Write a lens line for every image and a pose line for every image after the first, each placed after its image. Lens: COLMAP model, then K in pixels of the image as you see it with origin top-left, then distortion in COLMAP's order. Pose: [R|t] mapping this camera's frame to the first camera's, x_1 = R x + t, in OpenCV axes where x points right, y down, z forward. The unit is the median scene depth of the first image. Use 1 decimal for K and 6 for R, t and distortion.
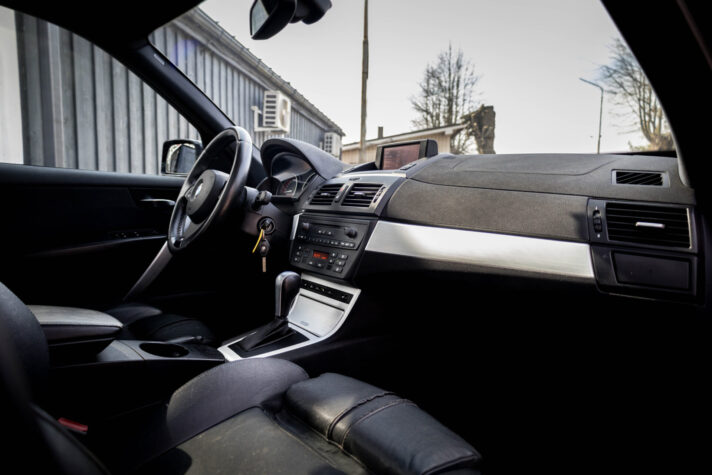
lens RADIAL K [[482.9, 0, 356.0], [0, 482.9, 237.5], [0, 0, 1]] dist [0.037556, -0.000831]
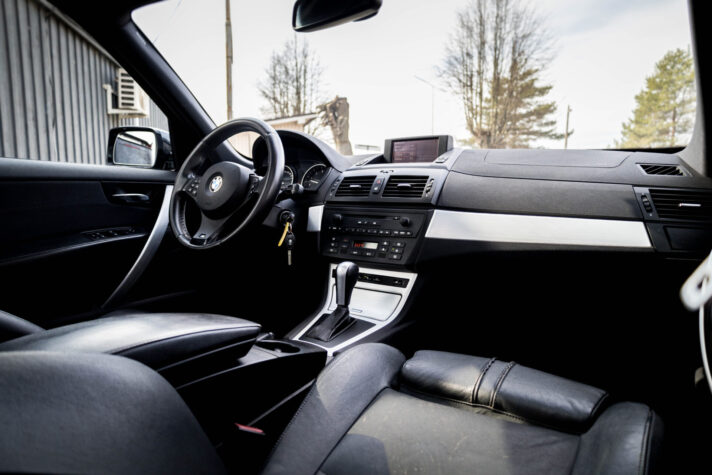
lens RADIAL K [[486.2, 0, 356.0], [0, 486.2, 237.5], [0, 0, 1]] dist [0.053893, 0.002309]
pose [[0.940530, -0.051505, 0.335784, -0.100661], [0.043850, 0.998577, 0.030345, -0.002662], [-0.336869, -0.013816, 0.941450, 0.003216]]
